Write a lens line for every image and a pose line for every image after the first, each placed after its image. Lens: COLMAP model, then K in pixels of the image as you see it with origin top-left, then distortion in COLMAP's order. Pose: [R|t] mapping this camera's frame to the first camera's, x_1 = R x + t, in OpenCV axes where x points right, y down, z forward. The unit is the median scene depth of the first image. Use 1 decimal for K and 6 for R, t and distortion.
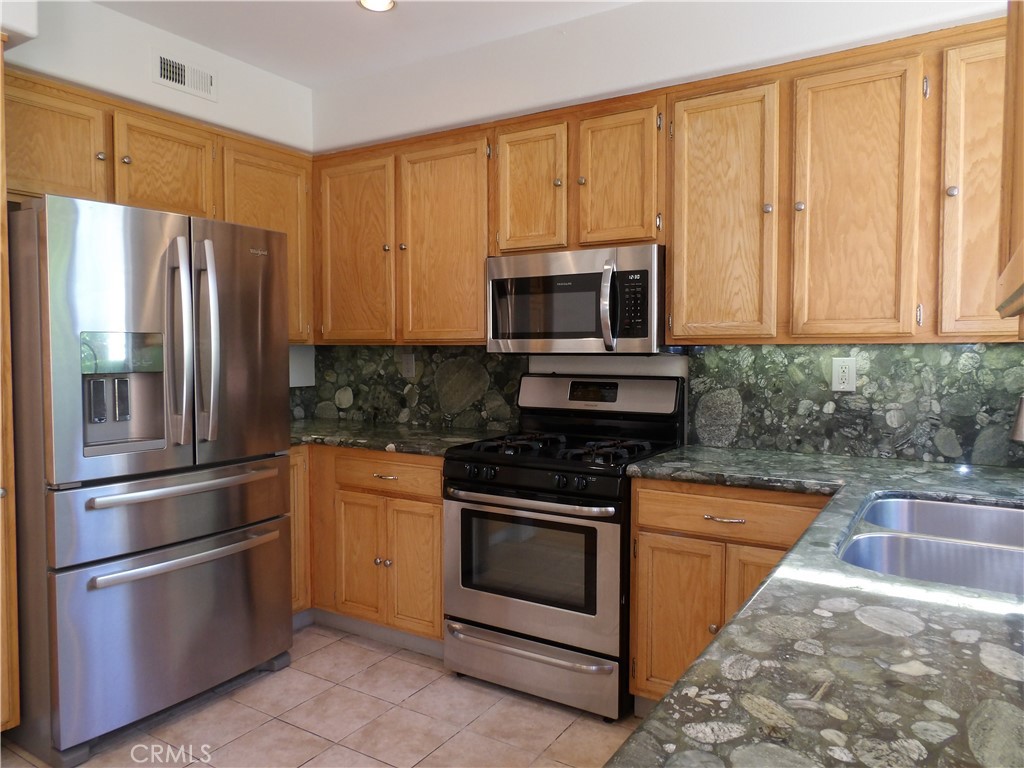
lens RADIAL K [[728.1, 0, 506.7], [0, 728.1, 382.6], [0, 0, 1]] dist [0.005772, 0.007131]
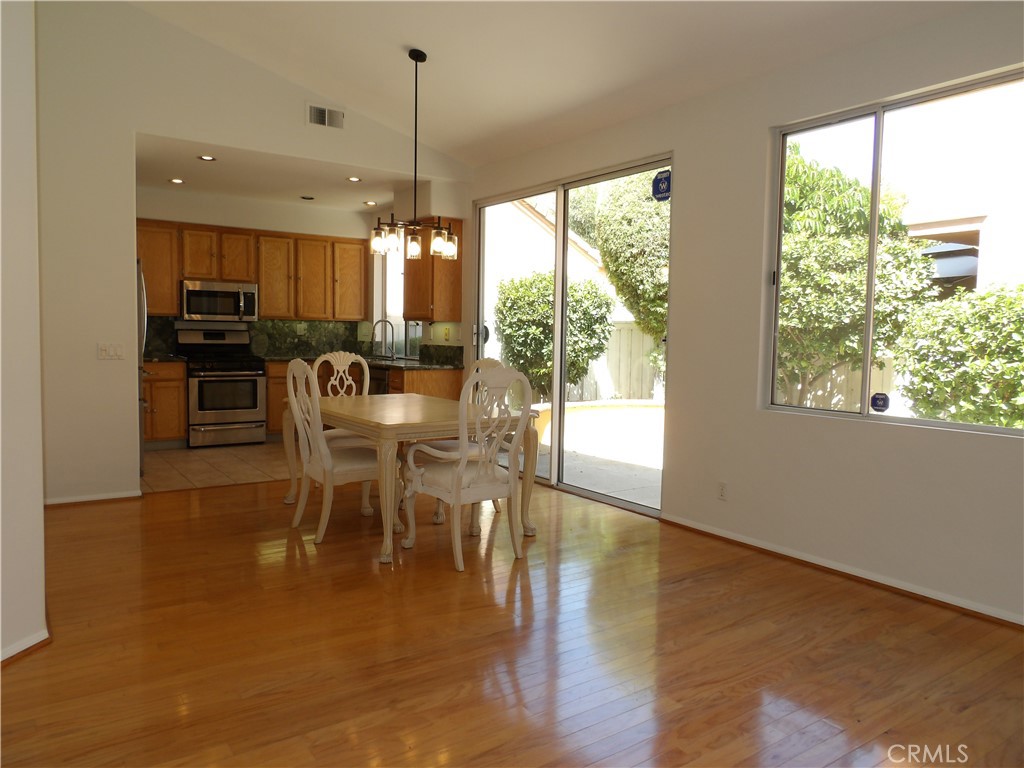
lens RADIAL K [[728.1, 0, 506.7], [0, 728.1, 382.6], [0, 0, 1]] dist [0.005772, 0.007131]
pose [[0.384204, -0.056084, 0.921543, -2.091896], [0.024797, 0.998420, 0.050425, 0.080080], [-0.922915, 0.003478, 0.384988, -1.031797]]
